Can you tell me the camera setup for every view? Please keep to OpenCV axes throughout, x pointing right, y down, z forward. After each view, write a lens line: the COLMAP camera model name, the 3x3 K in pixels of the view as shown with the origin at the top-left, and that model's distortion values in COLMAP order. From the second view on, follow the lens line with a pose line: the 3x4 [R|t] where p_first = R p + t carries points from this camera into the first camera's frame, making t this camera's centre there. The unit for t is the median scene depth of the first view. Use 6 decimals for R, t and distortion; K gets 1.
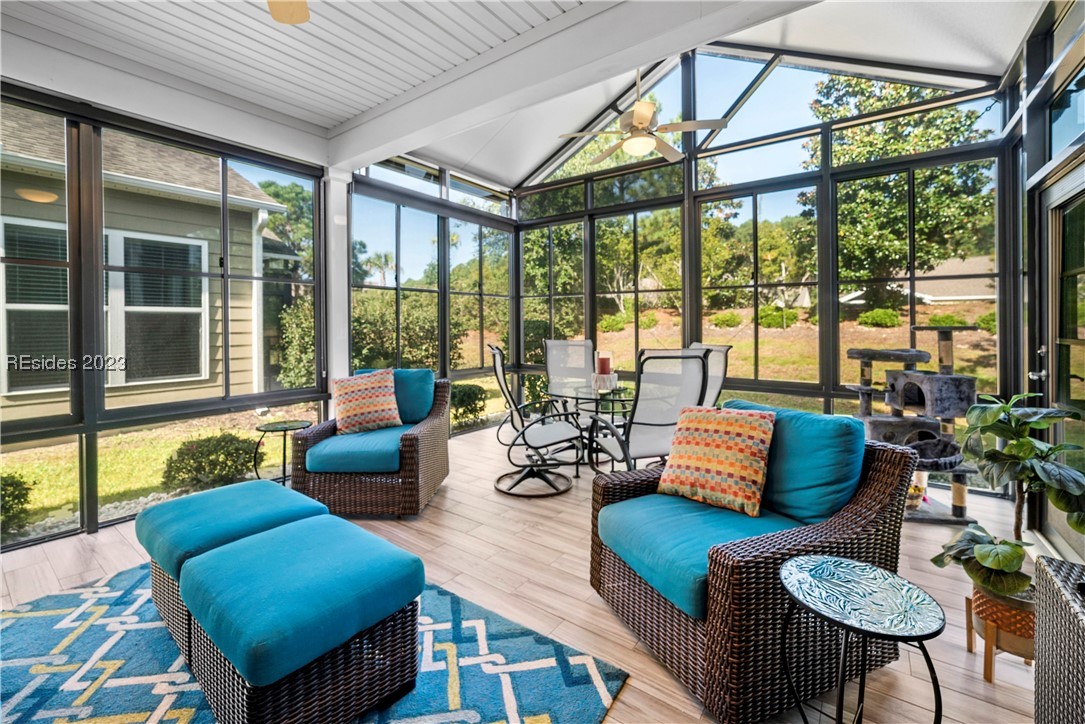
lens RADIAL K [[456.0, 0, 539.8], [0, 456.0, 330.2], [0, 0, 1]] dist [-0.012535, 0.000131]
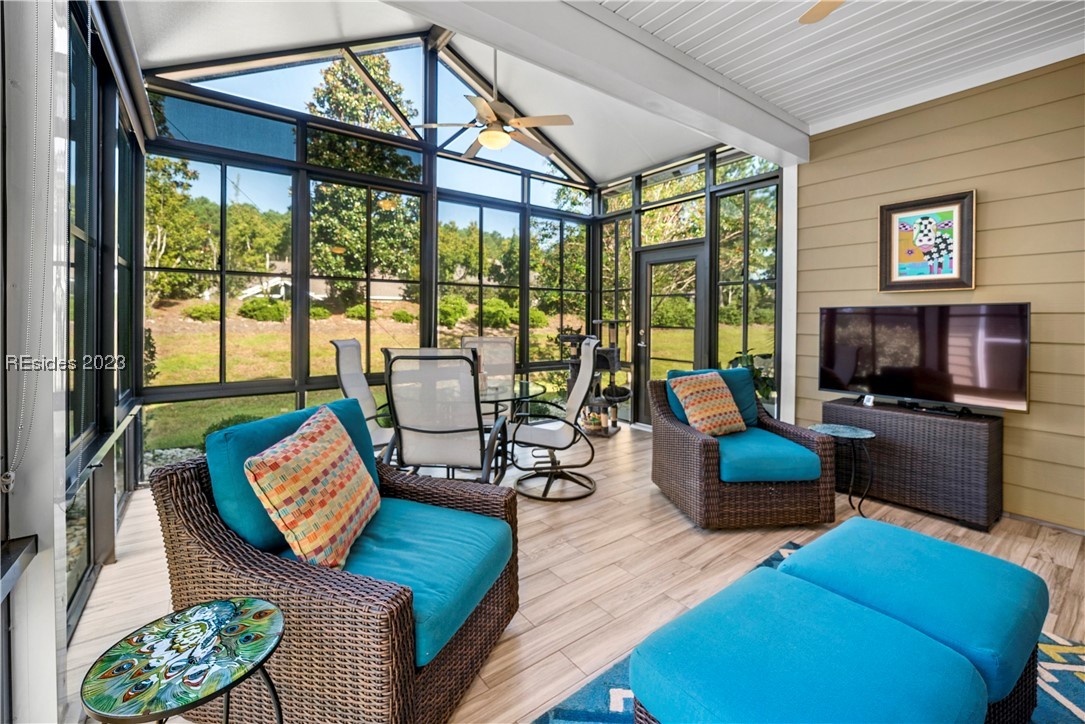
lens RADIAL K [[448.8, 0, 541.5], [0, 448.8, 331.8], [0, 0, 1]] dist [-0.017229, -0.000123]
pose [[0.285307, -0.028743, 0.958005, -0.256673], [0.008178, 0.999587, 0.027555, -0.004552], [-0.958401, -0.000027, 0.285424, 0.227304]]
